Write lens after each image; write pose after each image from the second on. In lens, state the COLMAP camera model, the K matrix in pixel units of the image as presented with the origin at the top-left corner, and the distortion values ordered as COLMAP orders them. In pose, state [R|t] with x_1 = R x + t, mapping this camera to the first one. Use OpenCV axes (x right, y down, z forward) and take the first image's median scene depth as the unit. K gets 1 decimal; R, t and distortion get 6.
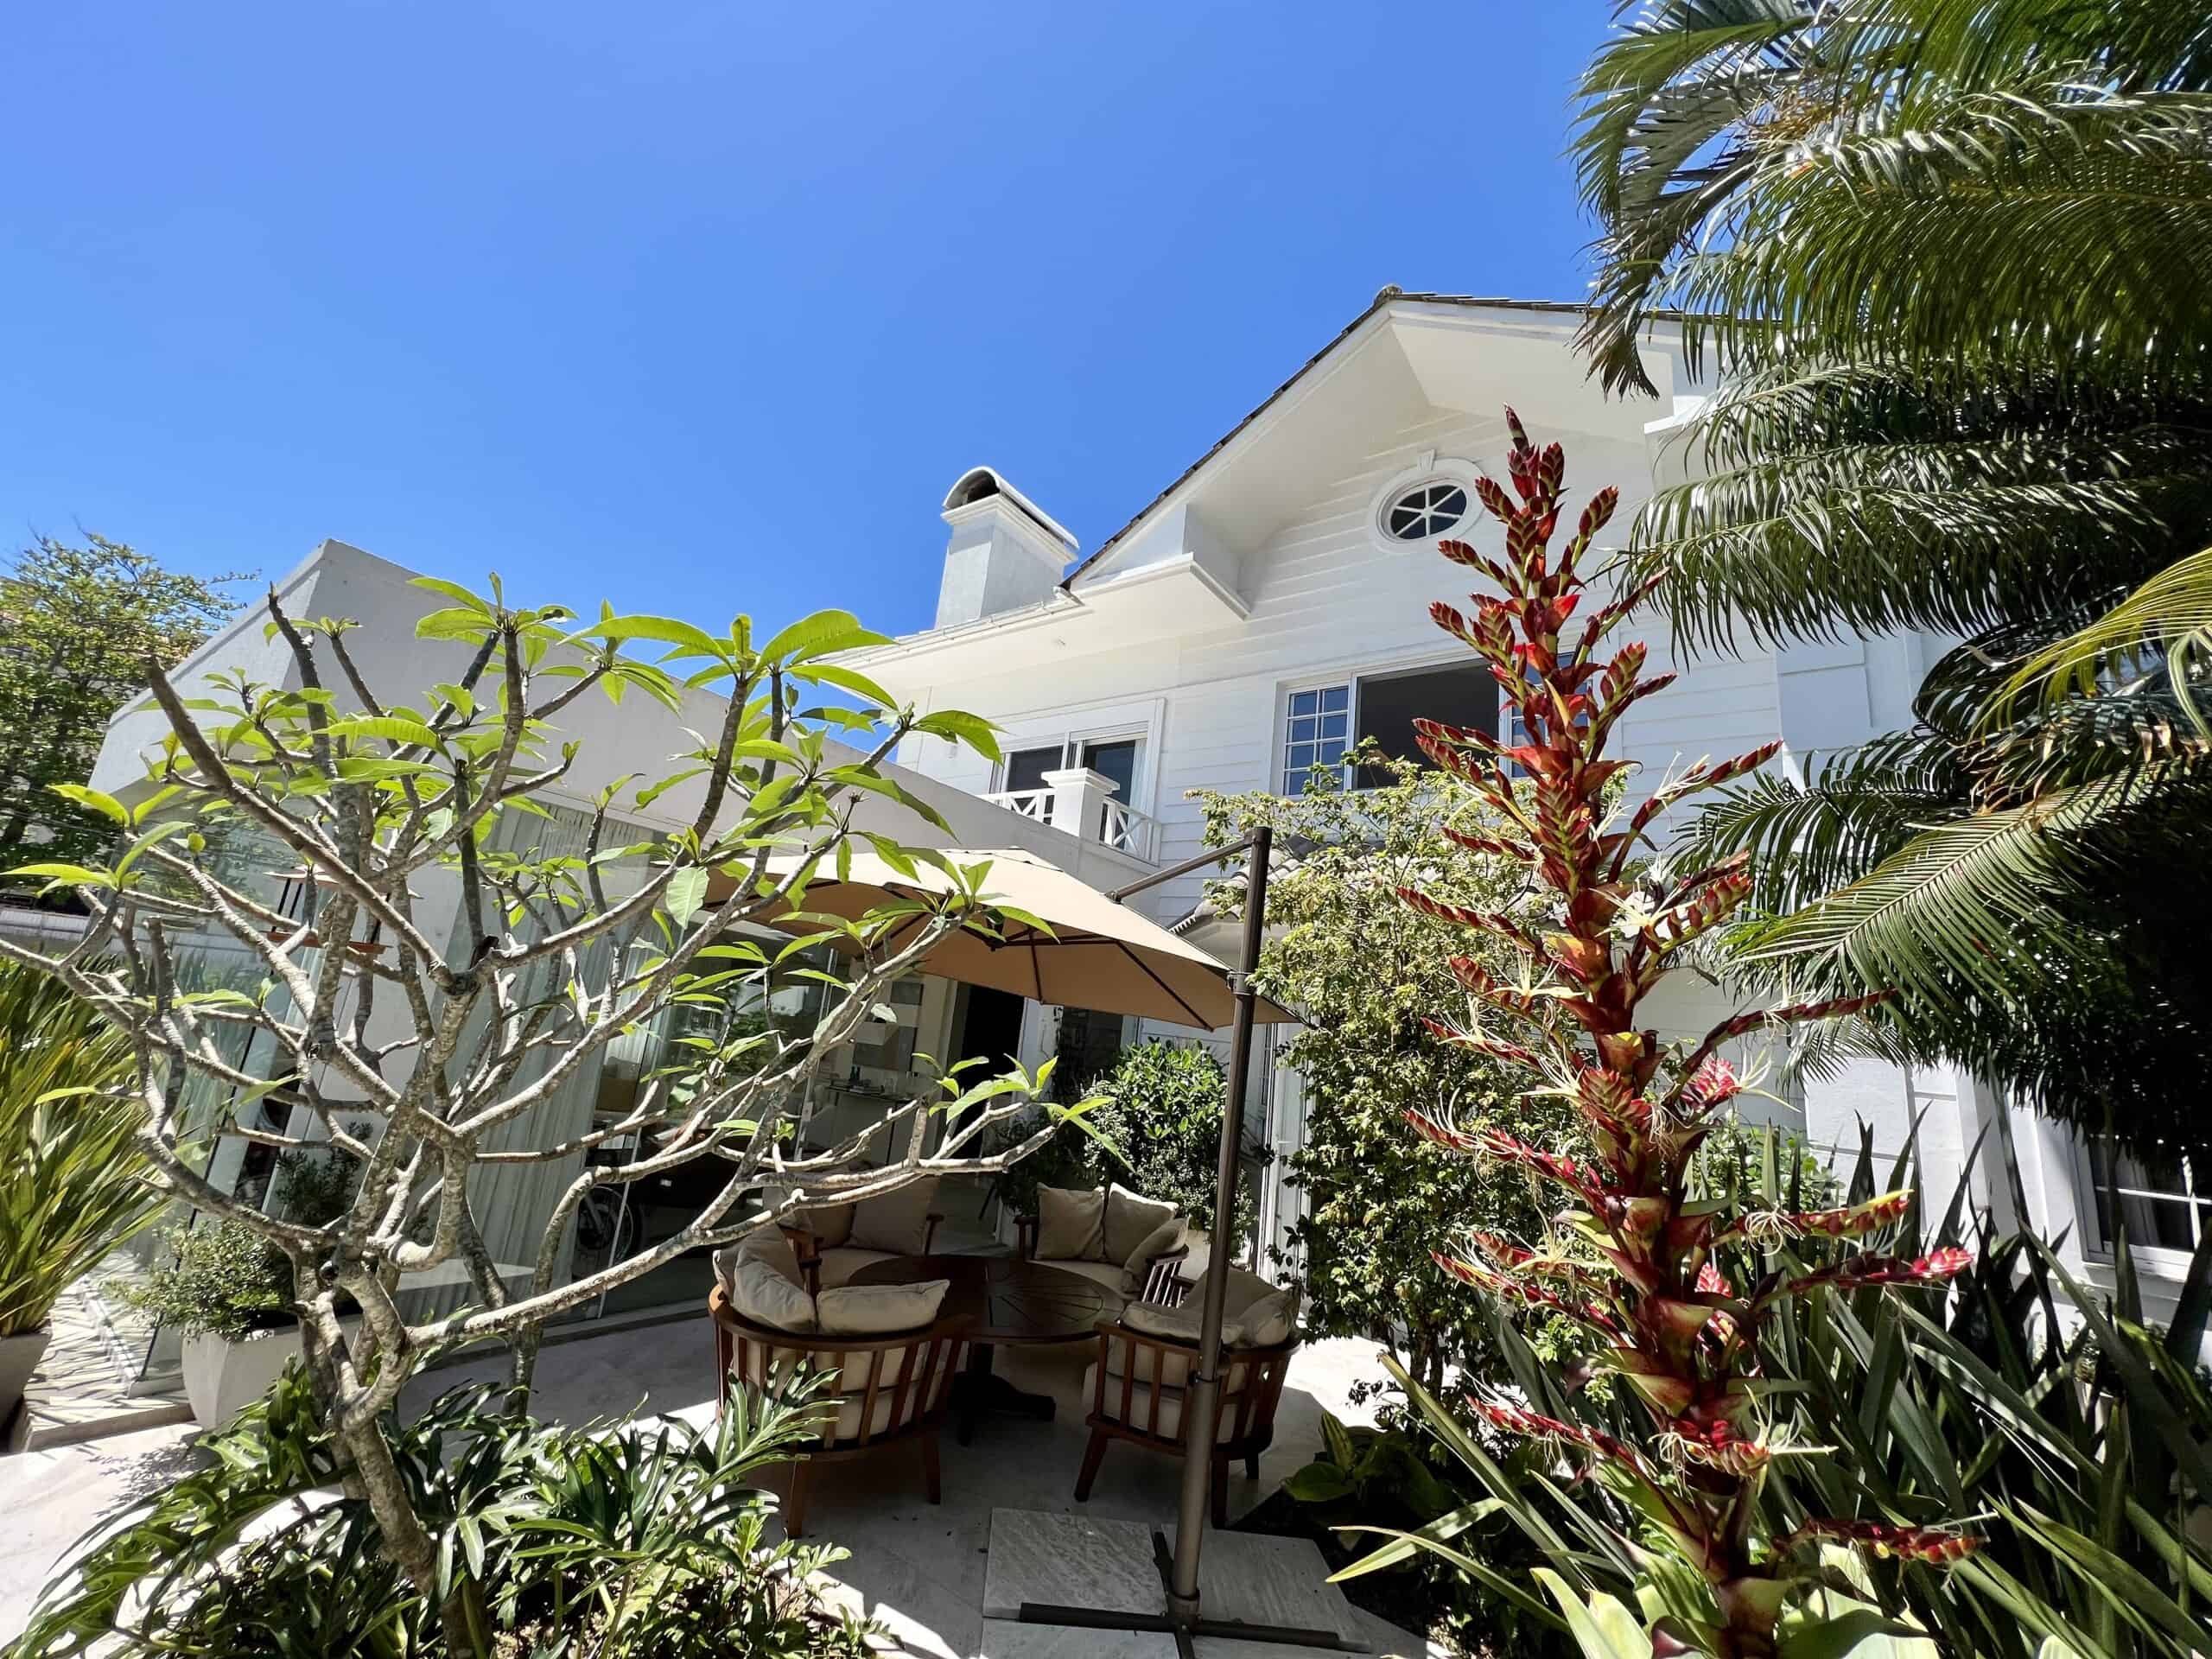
lens RADIAL K [[888.8, 0, 1109.7], [0, 888.8, 831.7], [0, 0, 1]] dist [-0.001003, -0.000024]
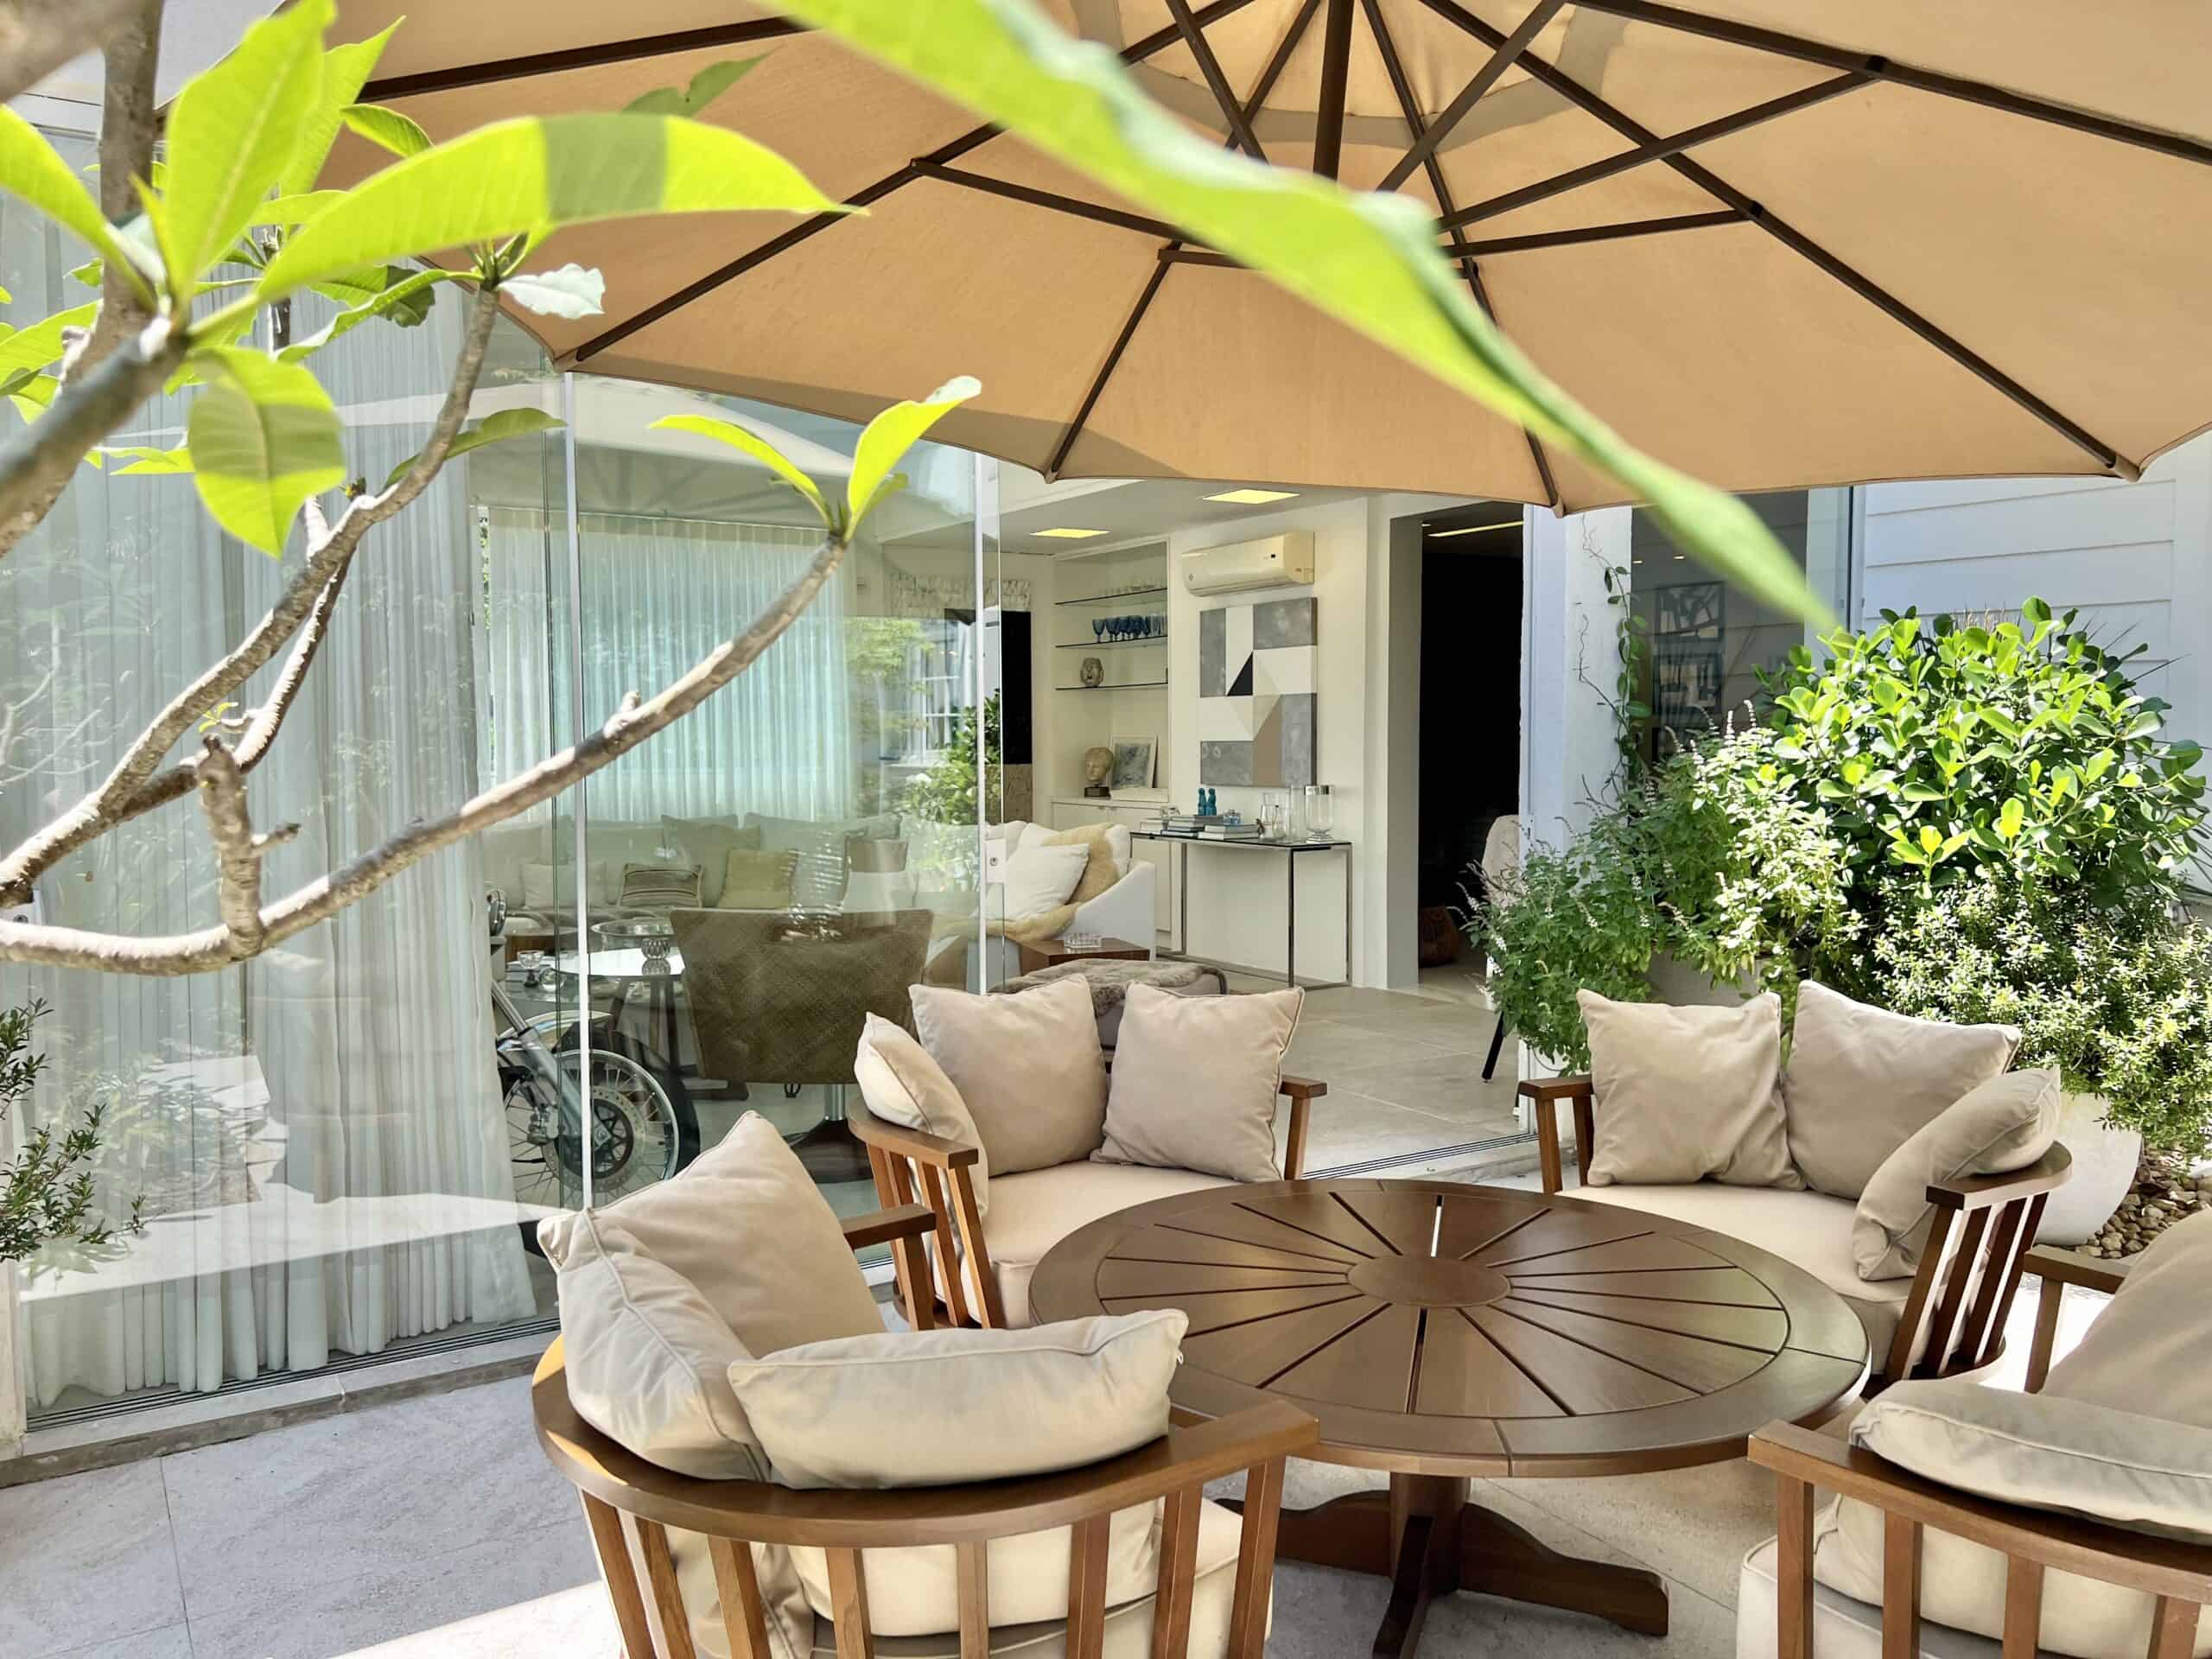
lens RADIAL K [[1695.6, 0, 1105.9], [0, 1695.6, 828.0], [0, 0, 1]] dist [0.016601, 0.000630]
pose [[0.920897, -0.089107, -0.379484, 0.008928], [0.186254, 0.955787, 0.227555, 0.111884], [0.342430, -0.280235, 0.896778, 0.268583]]
